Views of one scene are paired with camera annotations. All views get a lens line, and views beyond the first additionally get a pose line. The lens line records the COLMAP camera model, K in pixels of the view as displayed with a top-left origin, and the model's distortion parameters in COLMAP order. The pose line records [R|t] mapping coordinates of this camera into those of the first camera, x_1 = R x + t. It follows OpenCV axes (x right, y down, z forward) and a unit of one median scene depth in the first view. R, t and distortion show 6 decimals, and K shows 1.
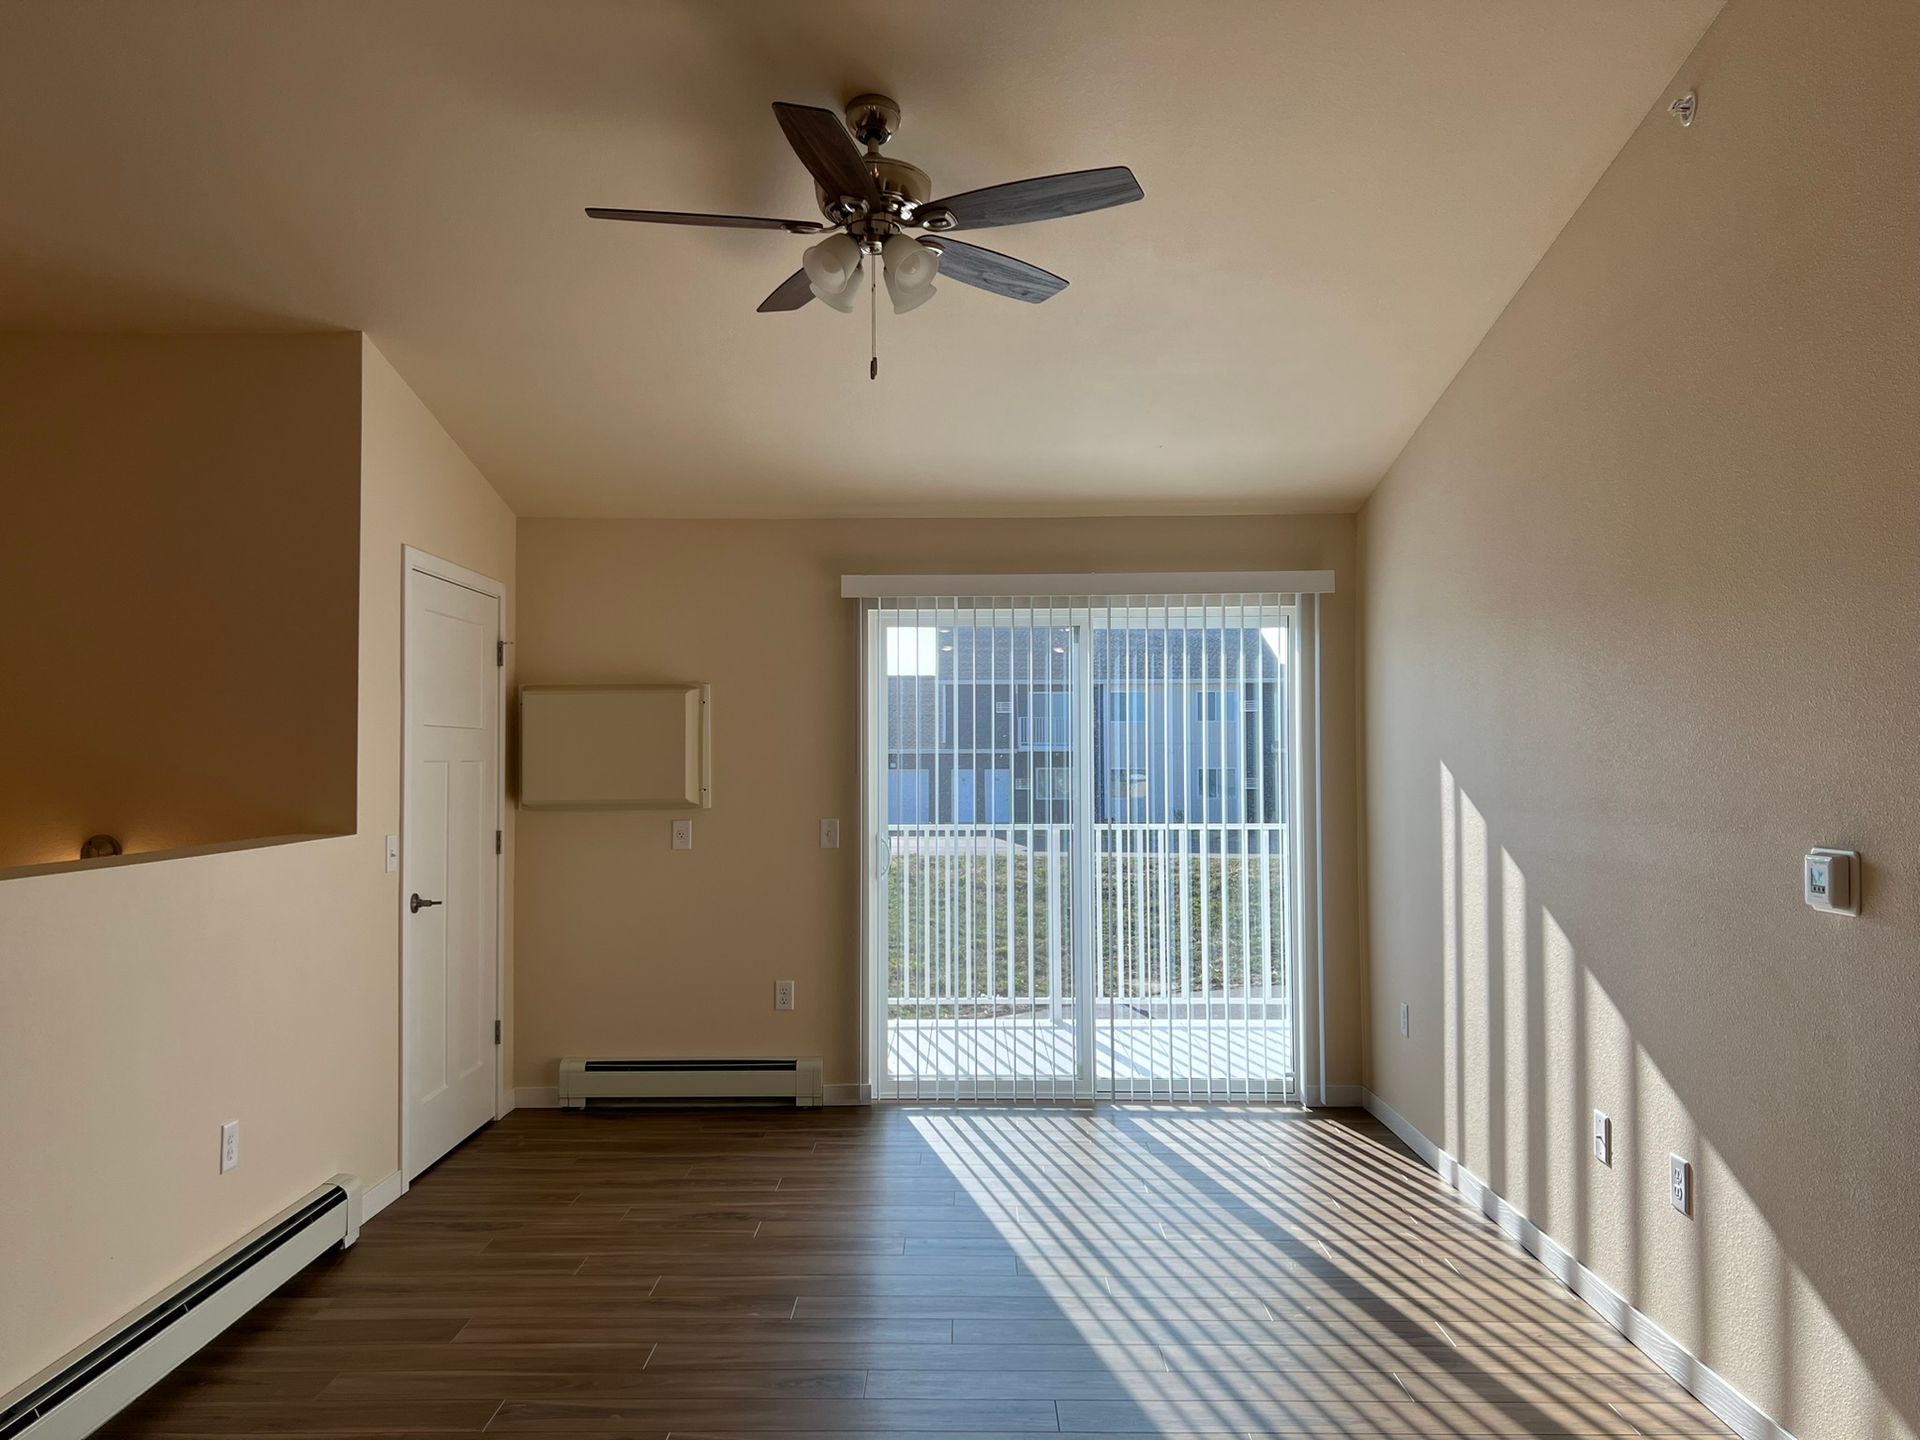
lens RADIAL K [[1429.6, 0, 956.3], [0, 1429.6, 717.6], [0, 0, 1]] dist [0.088481, -0.058467]
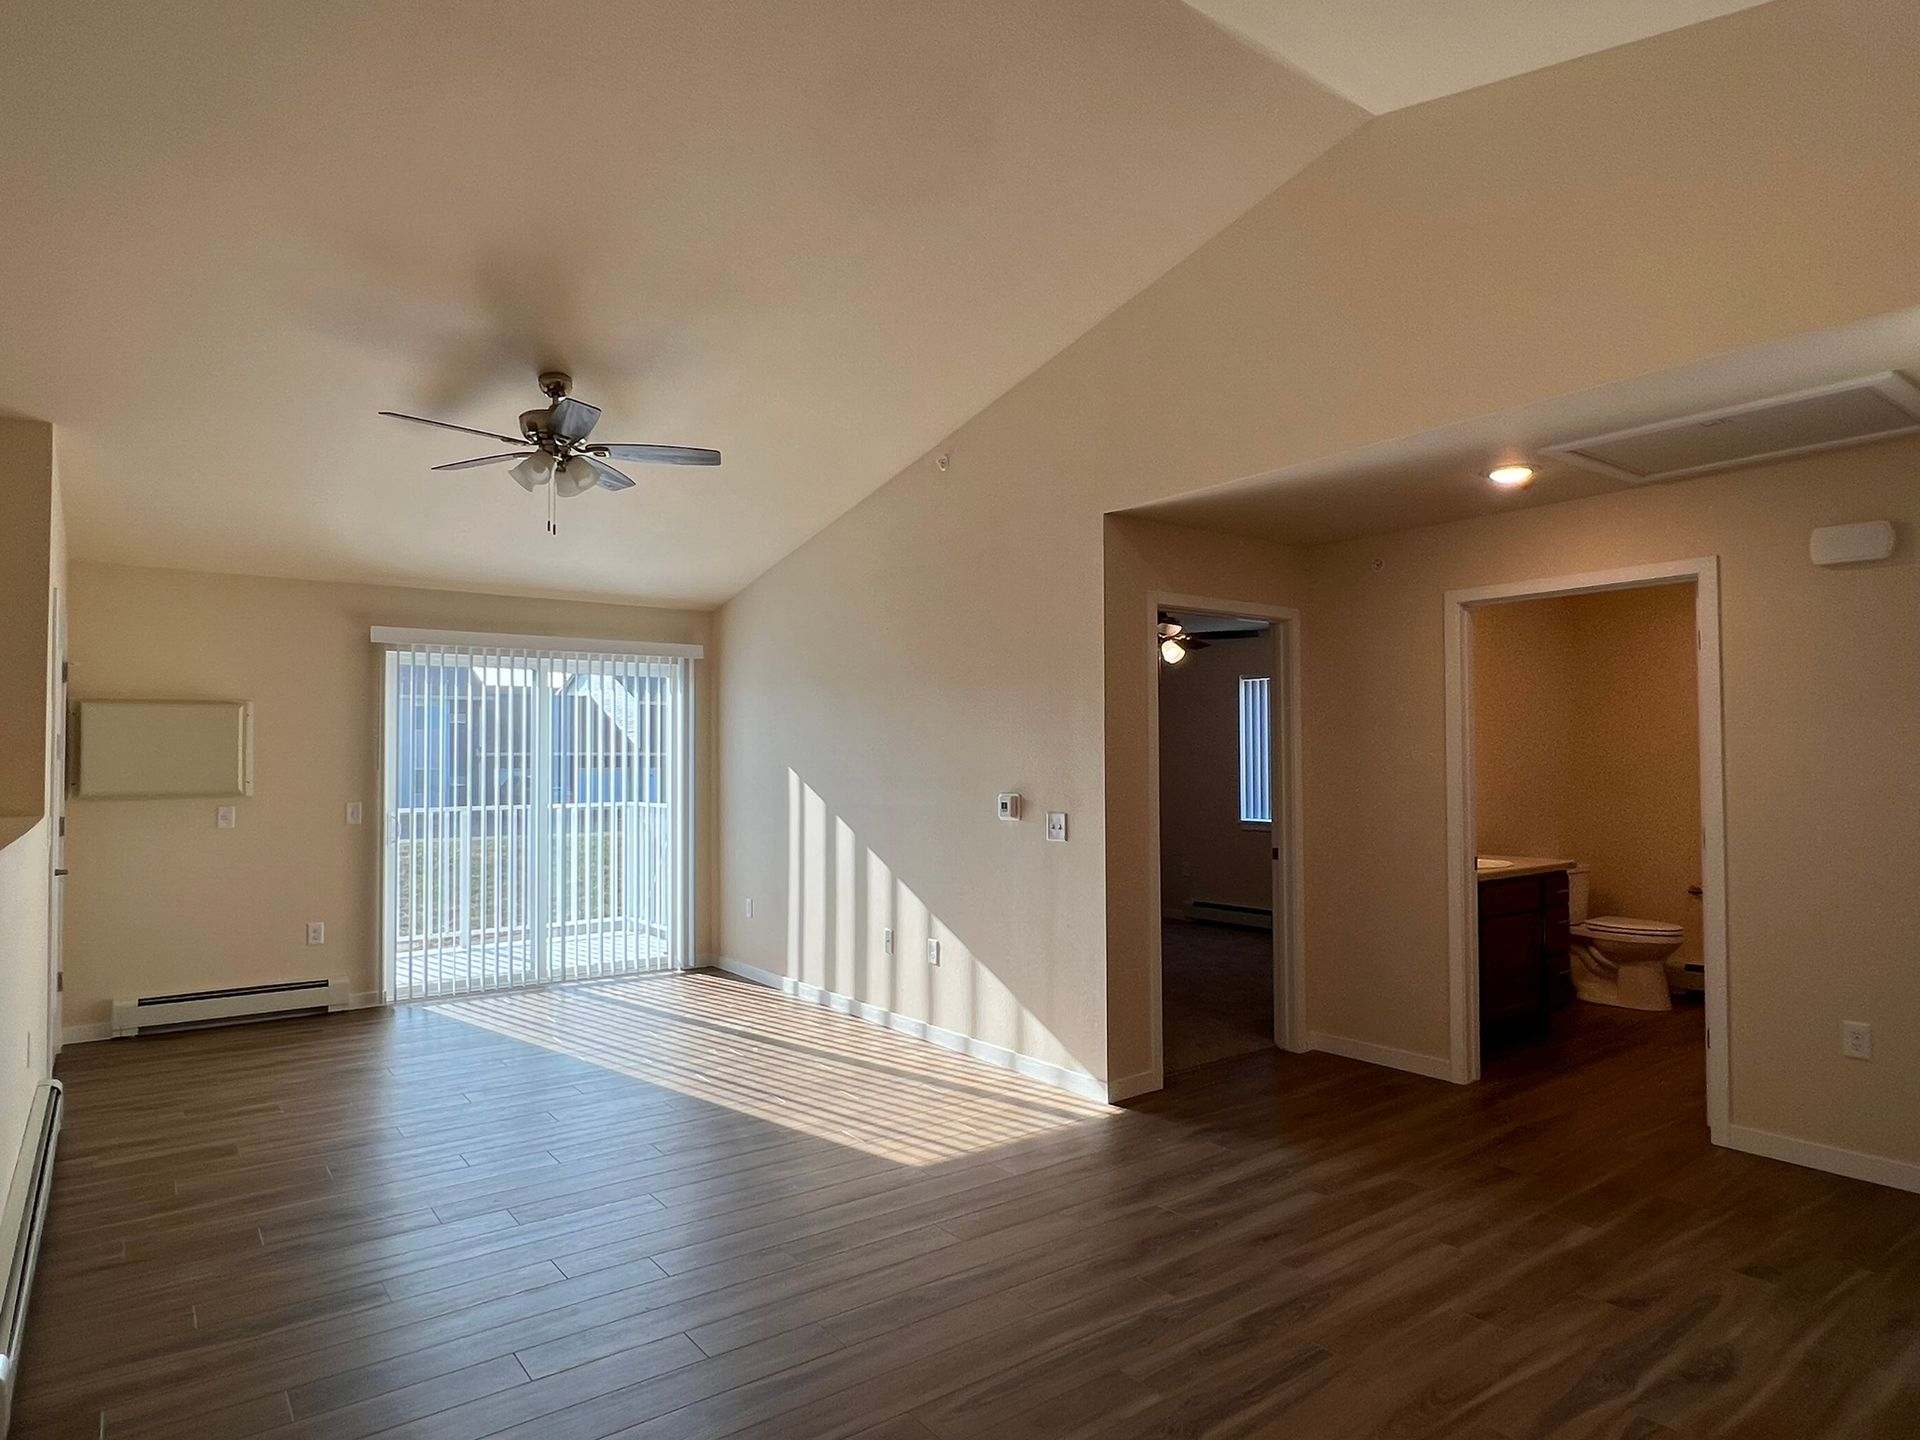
lens RADIAL K [[1115.8, 0, 962.6], [0, 1115.8, 736.7], [0, 0, 1]] dist [0.005241, -0.008819]
pose [[0.796782, 0.013209, 0.604122, -0.281223], [-0.017005, 0.999855, 0.000566, -0.003122], [-0.604027, -0.010724, 0.796892, -0.211455]]
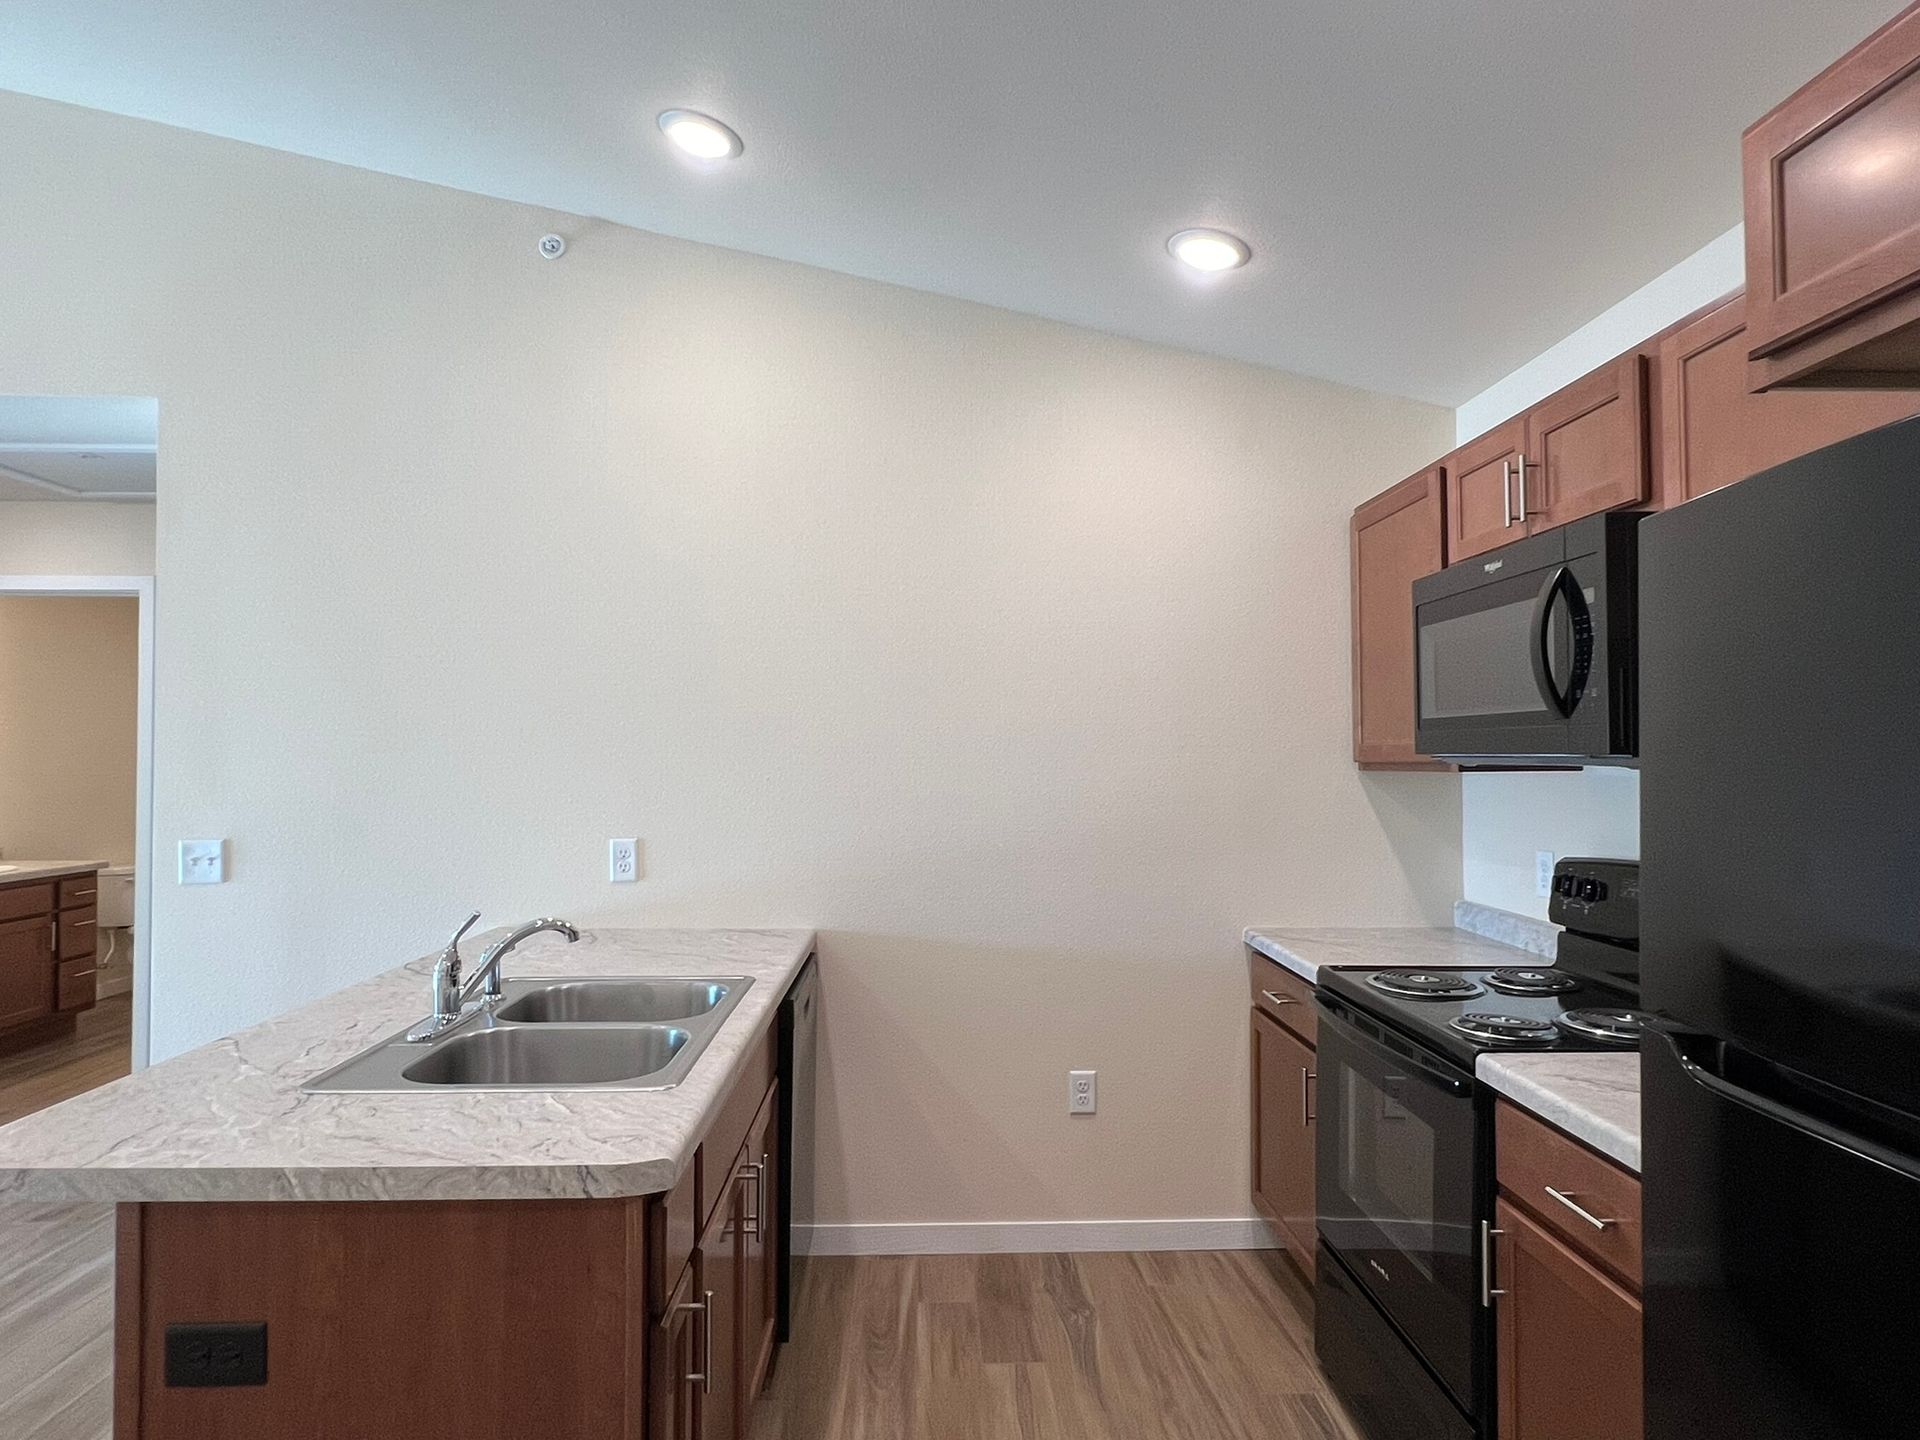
lens RADIAL K [[1115.8, 0, 961.8], [0, 1115.8, 732.6], [0, 0, 1]] dist [0.005241, -0.008819]
pose [[-0.032483, 0.024891, 0.999162, -0.272880], [-0.028832, 0.999250, -0.025830, -0.011684], [-0.999056, -0.029646, -0.031741, -0.478121]]
